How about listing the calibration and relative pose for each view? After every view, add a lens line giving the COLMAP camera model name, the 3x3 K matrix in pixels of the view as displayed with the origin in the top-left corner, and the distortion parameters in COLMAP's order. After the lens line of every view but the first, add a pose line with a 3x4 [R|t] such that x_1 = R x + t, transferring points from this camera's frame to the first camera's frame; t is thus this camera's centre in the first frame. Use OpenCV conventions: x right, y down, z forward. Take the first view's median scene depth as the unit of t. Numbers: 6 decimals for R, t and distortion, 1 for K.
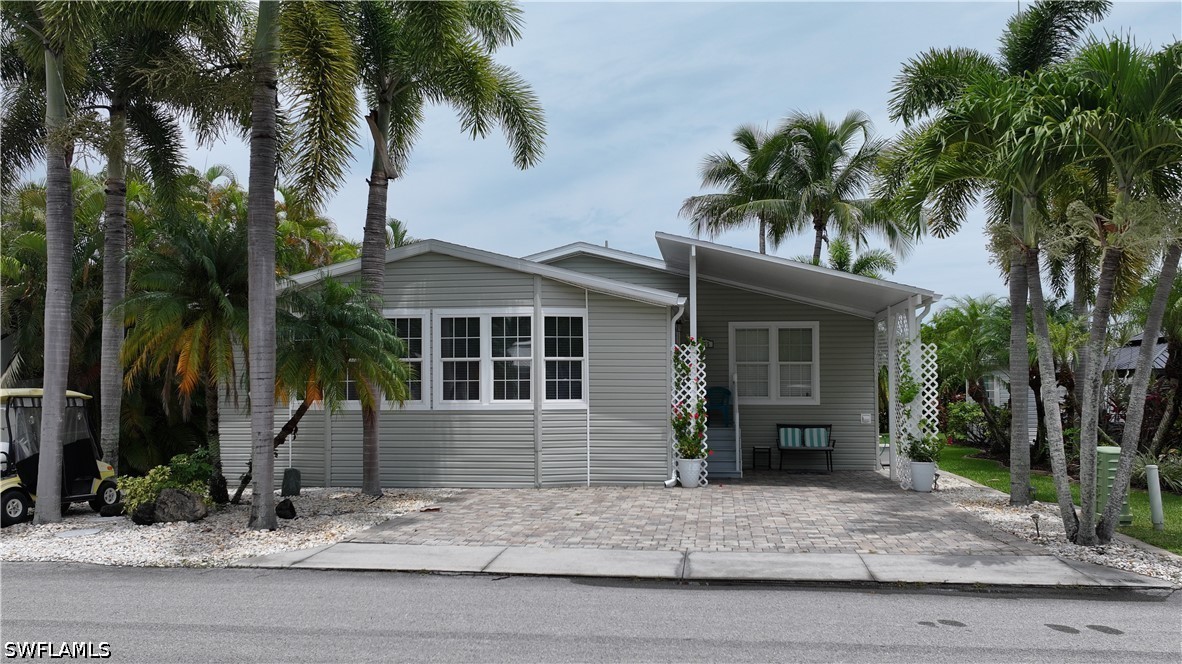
lens RADIAL K [[977.1, 0, 589.9], [0, 977.1, 334.8], [0, 0, 1]] dist [0.007443, 0.002464]
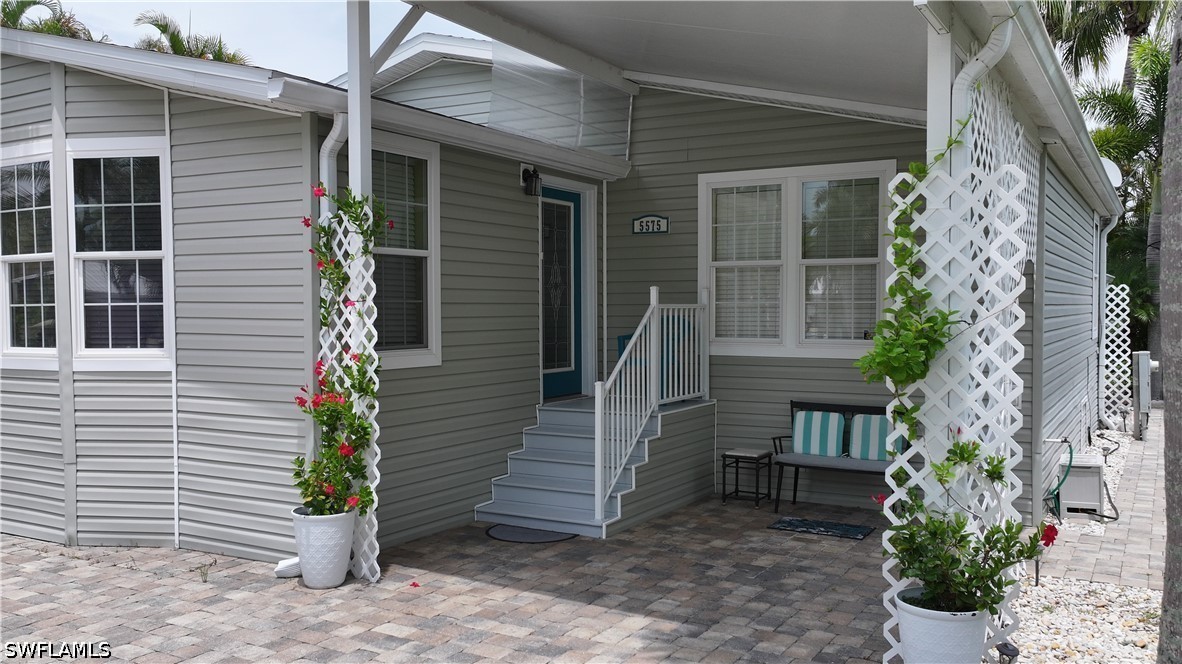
lens RADIAL K [[977.1, 0, 592.4], [0, 977.1, 333.9], [0, 0, 1]] dist [0.007443, 0.002464]
pose [[0.917561, 0.009118, -0.397491, 0.341831], [0.022722, 0.996901, 0.075317, 0.031417], [0.396946, -0.078139, 0.914510, 0.684006]]
